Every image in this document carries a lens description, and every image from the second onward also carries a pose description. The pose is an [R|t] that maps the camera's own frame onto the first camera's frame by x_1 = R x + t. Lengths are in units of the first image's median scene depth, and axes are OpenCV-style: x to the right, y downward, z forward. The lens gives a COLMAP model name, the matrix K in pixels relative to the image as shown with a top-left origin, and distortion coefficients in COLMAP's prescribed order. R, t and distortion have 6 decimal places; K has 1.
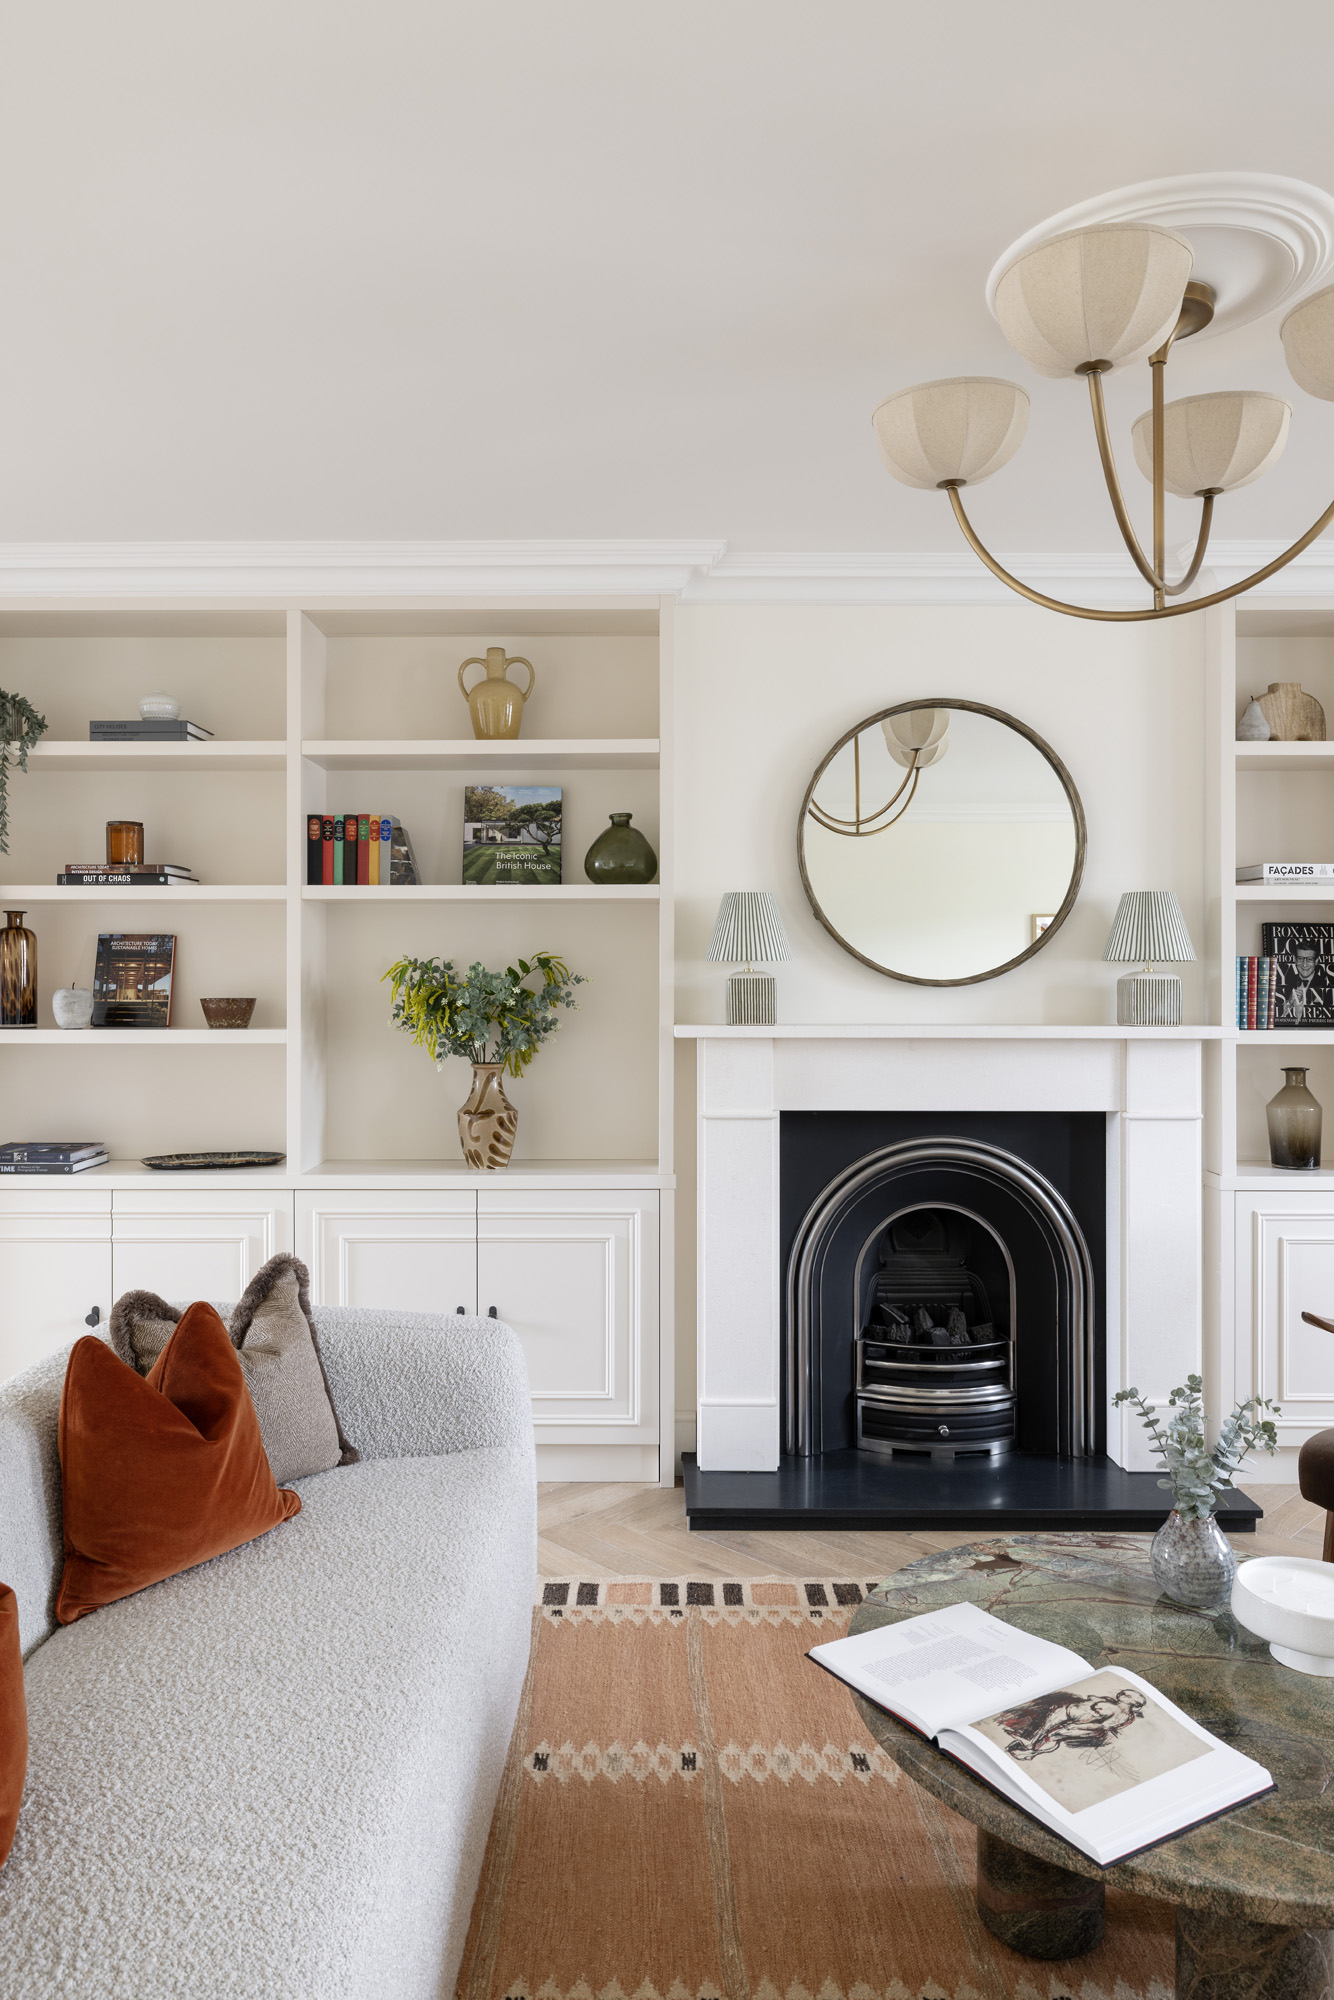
lens RADIAL K [[1357.7, 0, 660.0], [0, 1357.7, 980.9], [0, 0, 1]] dist [0.002648, -0.000626]
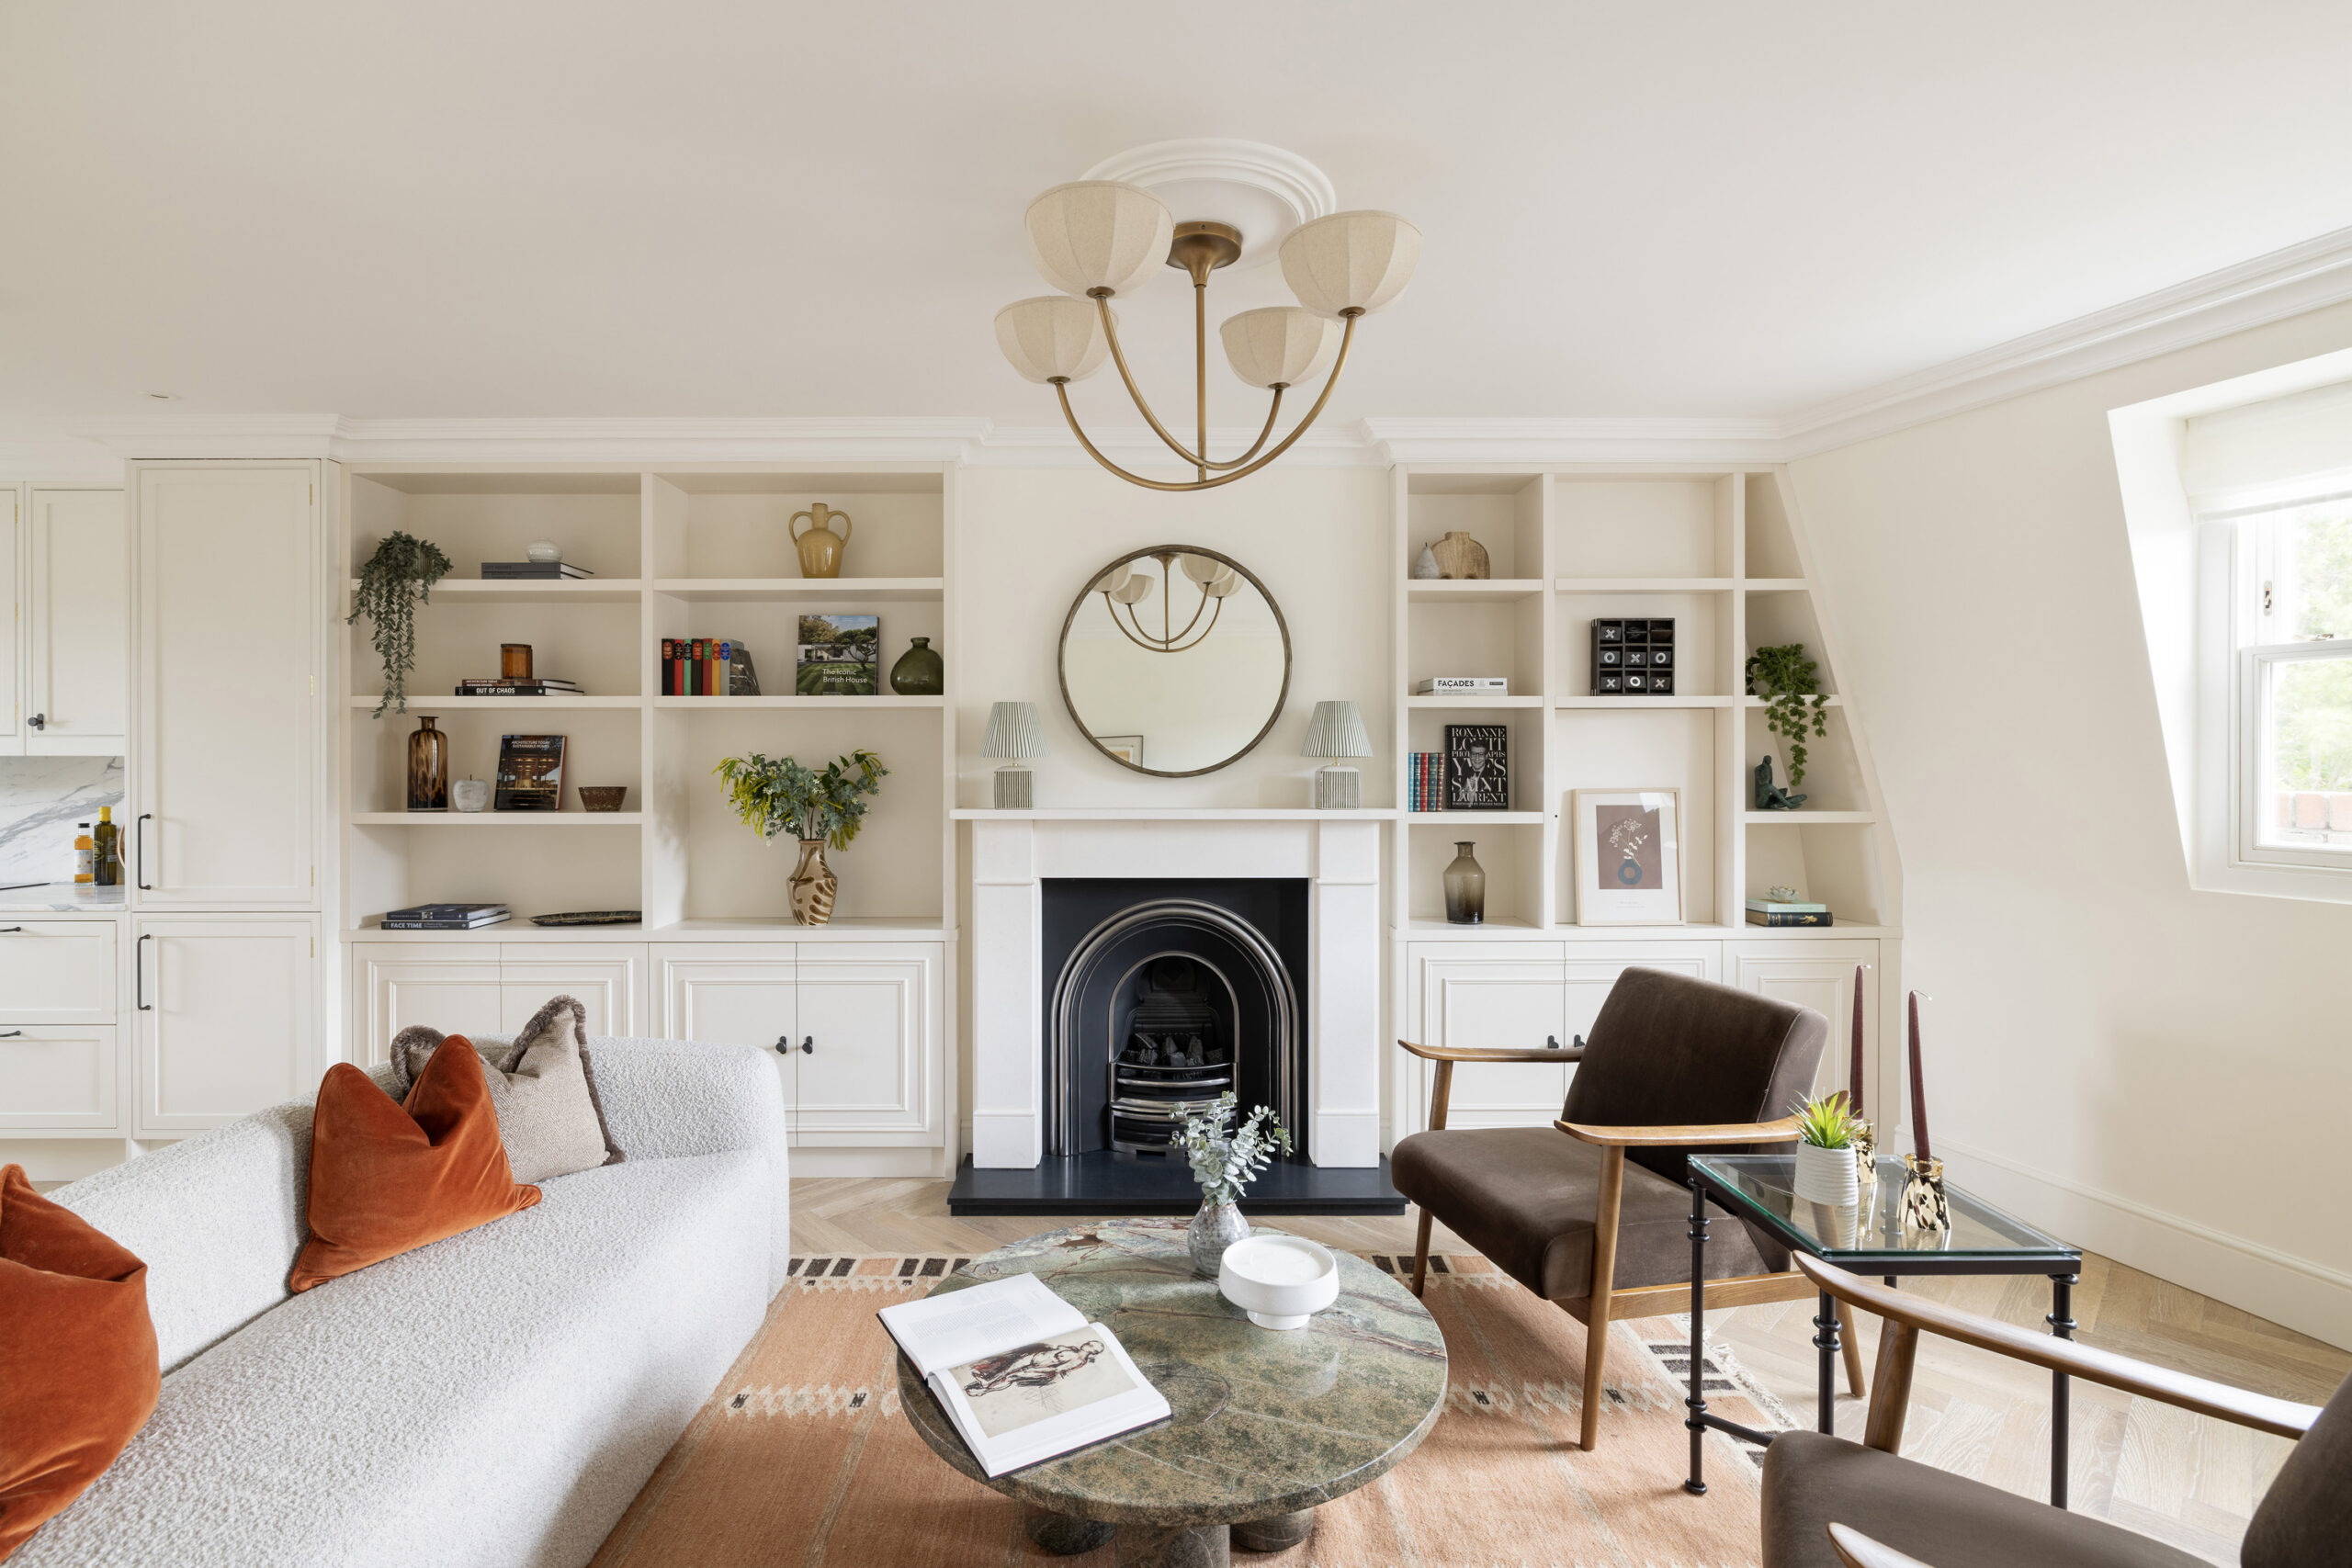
lens RADIAL K [[1116.0, 0, 1165.1], [0, 1116.0, 768.6], [0, 0, 1]] dist [-0.000566, 0.000802]
pose [[0.999980, -0.000868, 0.006214, 0.194074], [0.000845, 0.999993, 0.003635, -0.007534], [-0.006217, -0.003630, 0.999974, -0.018571]]
